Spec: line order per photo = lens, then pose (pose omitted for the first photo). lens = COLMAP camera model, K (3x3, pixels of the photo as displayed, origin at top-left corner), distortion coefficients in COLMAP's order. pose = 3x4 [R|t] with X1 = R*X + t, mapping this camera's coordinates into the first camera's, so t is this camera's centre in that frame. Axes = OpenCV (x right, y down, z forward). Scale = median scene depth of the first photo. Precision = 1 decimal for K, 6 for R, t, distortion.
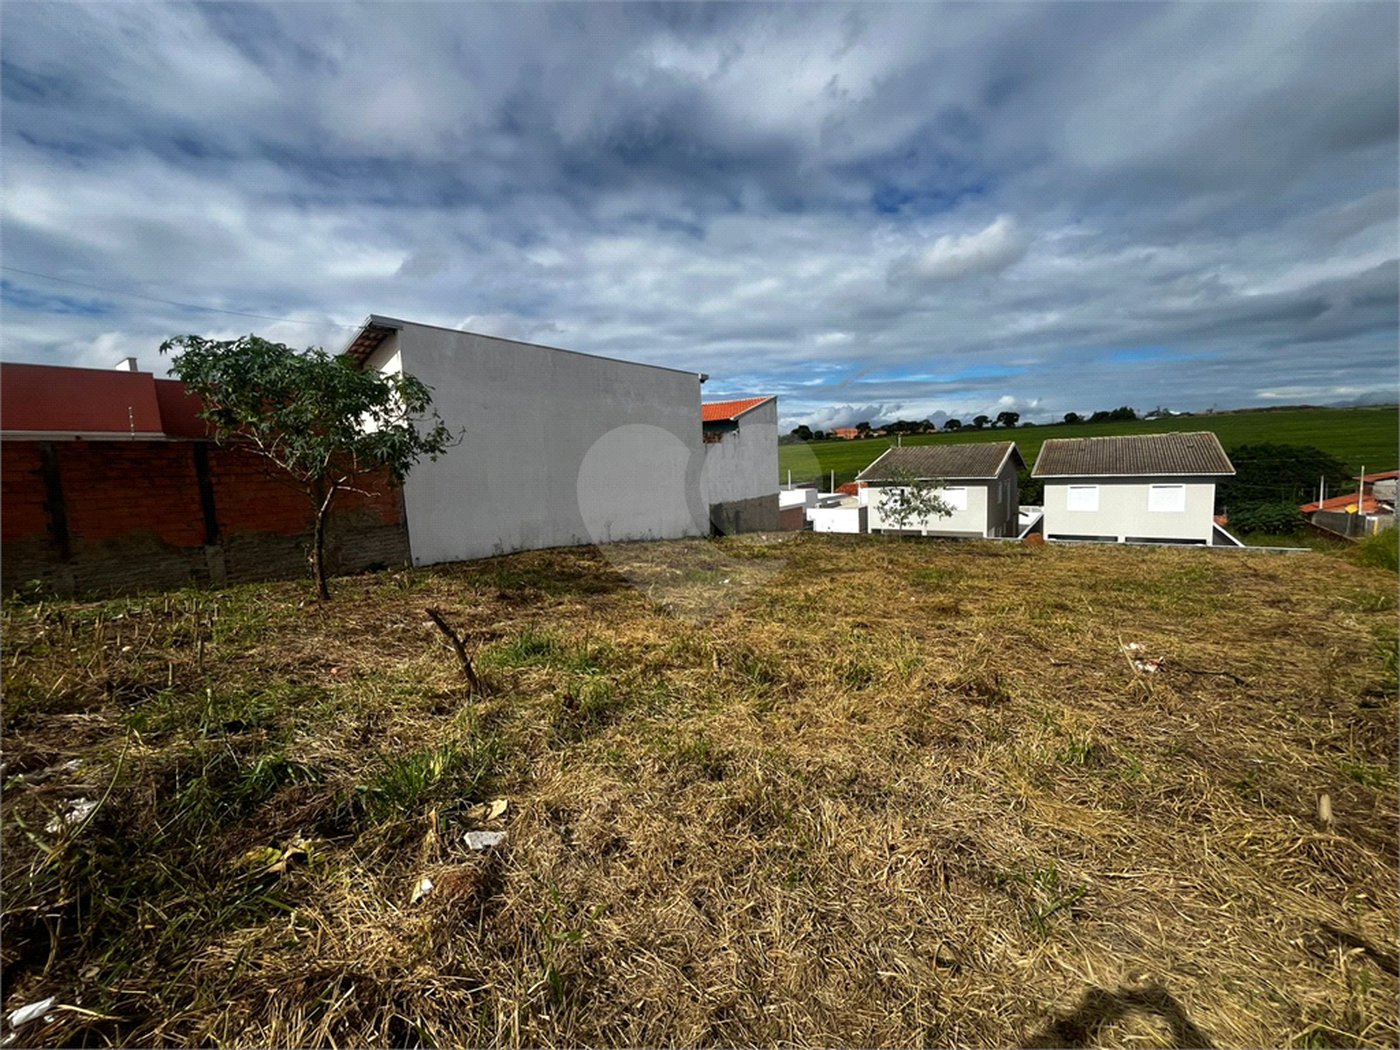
lens RADIAL K [[563.0, 0, 700.5], [0, 563.0, 532.3], [0, 0, 1]] dist [-0.001907, 0.000089]
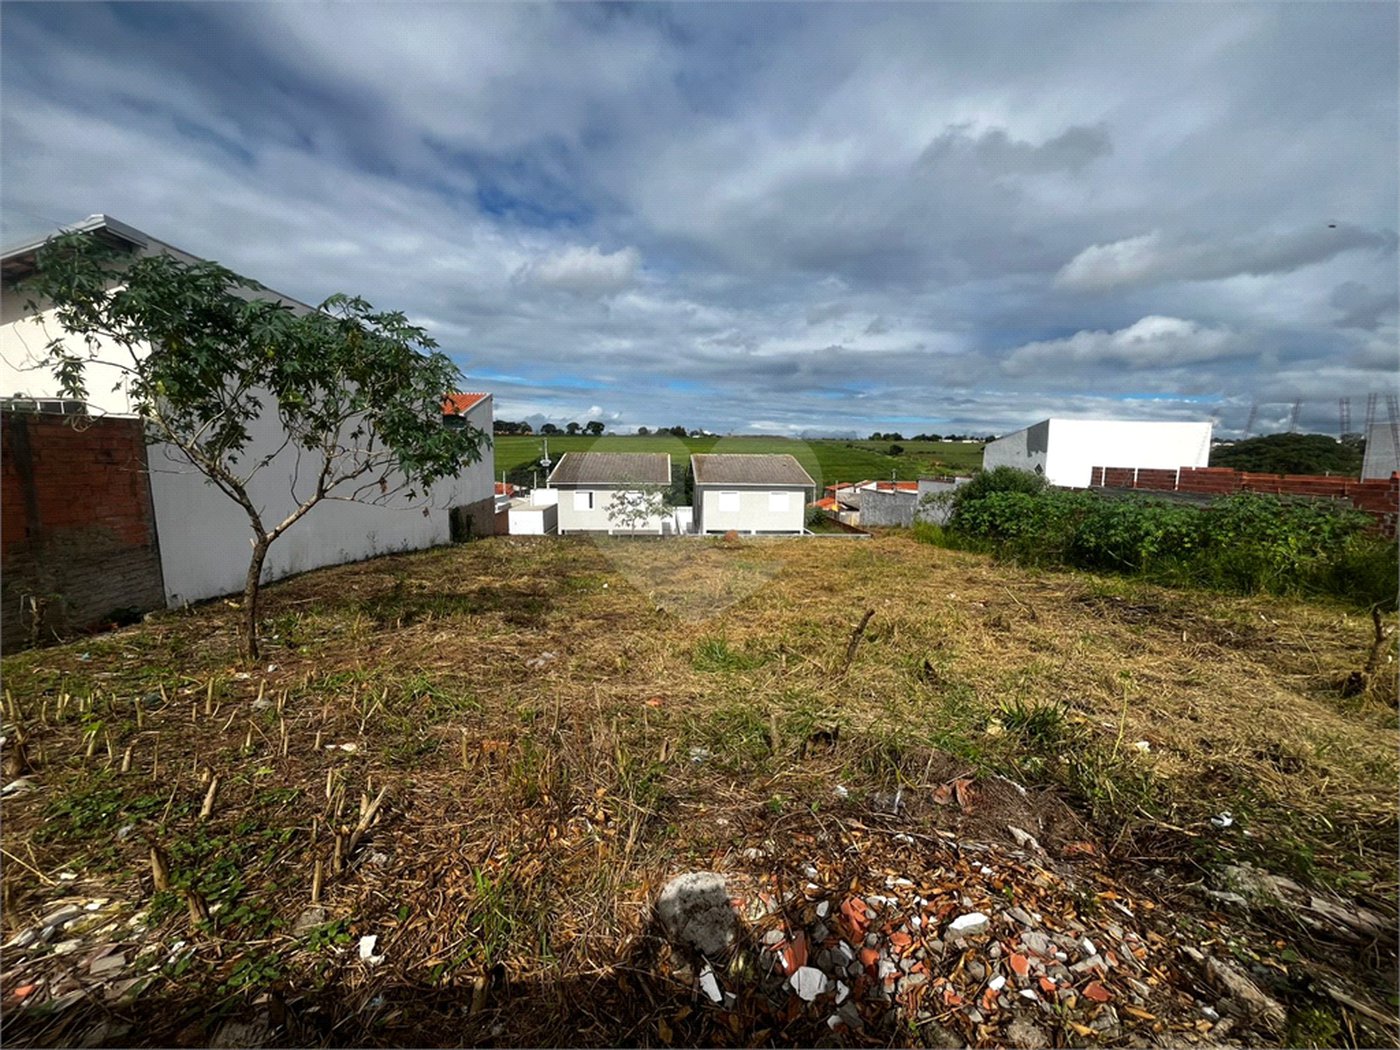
lens RADIAL K [[566.2, 0, 705.3], [0, 566.2, 517.4], [0, 0, 1]] dist [-0.000617, 0.000205]
pose [[0.769716, -0.016496, 0.638173, -1.072203], [0.033134, 0.999351, -0.014132, -0.040037], [-0.637526, 0.032023, 0.769763, 0.198045]]
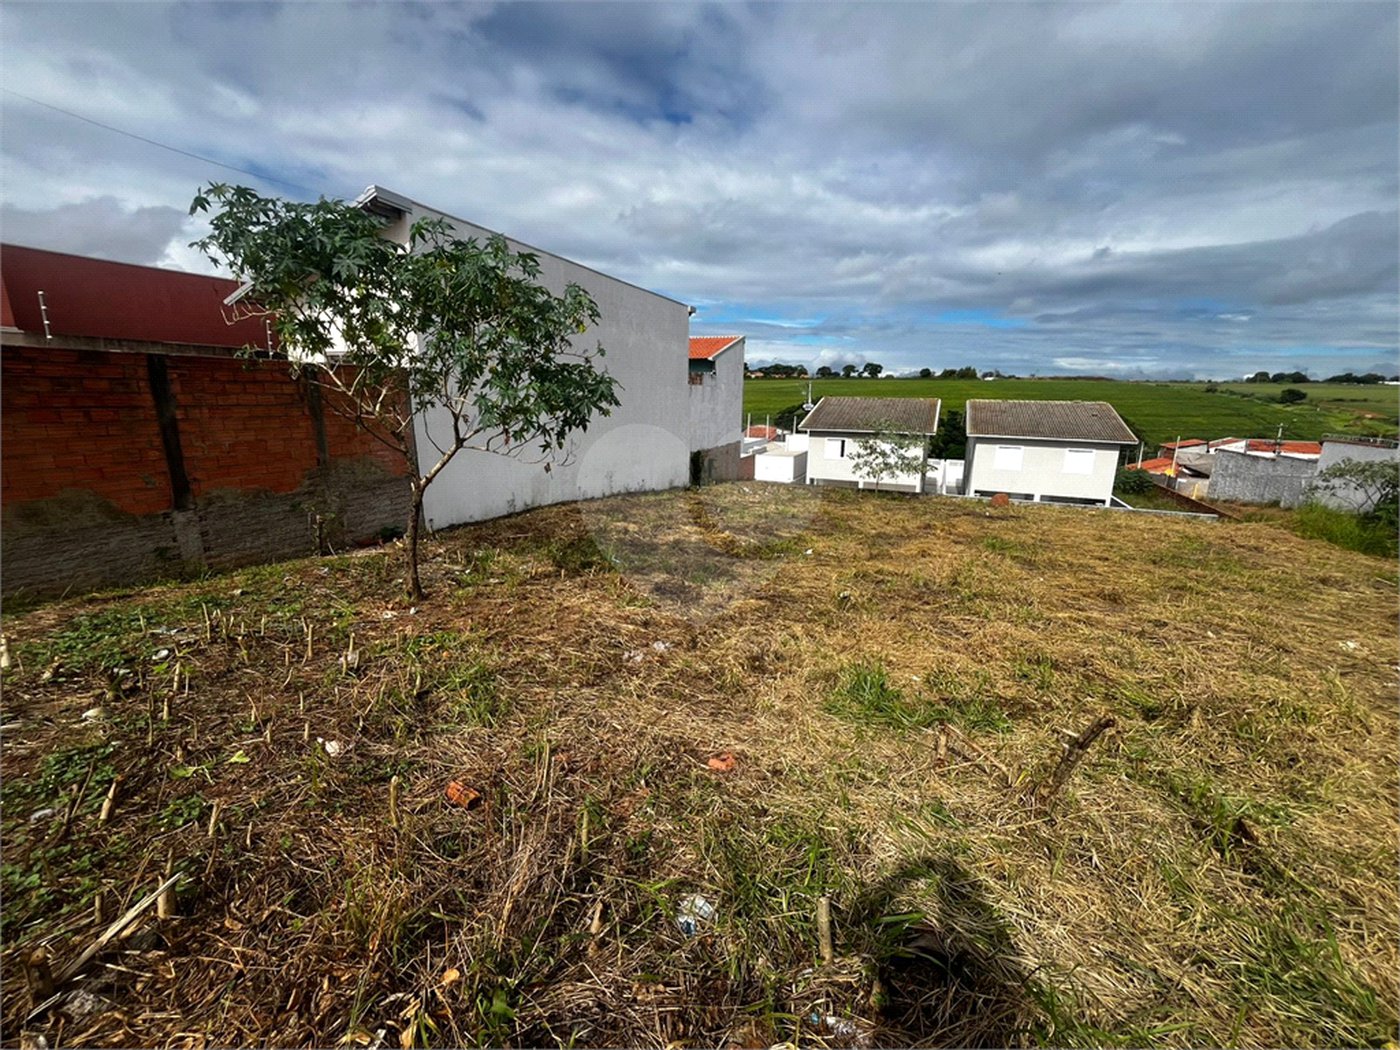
lens RADIAL K [[567.5, 0, 703.0], [0, 567.5, 521.6], [0, 0, 1]] dist [-0.002651, -0.000026]
pose [[0.974200, 0.013727, 0.225268, -0.750811], [-0.034713, 0.995385, 0.089464, -0.087032], [-0.223000, -0.094976, 0.970181, 0.353022]]
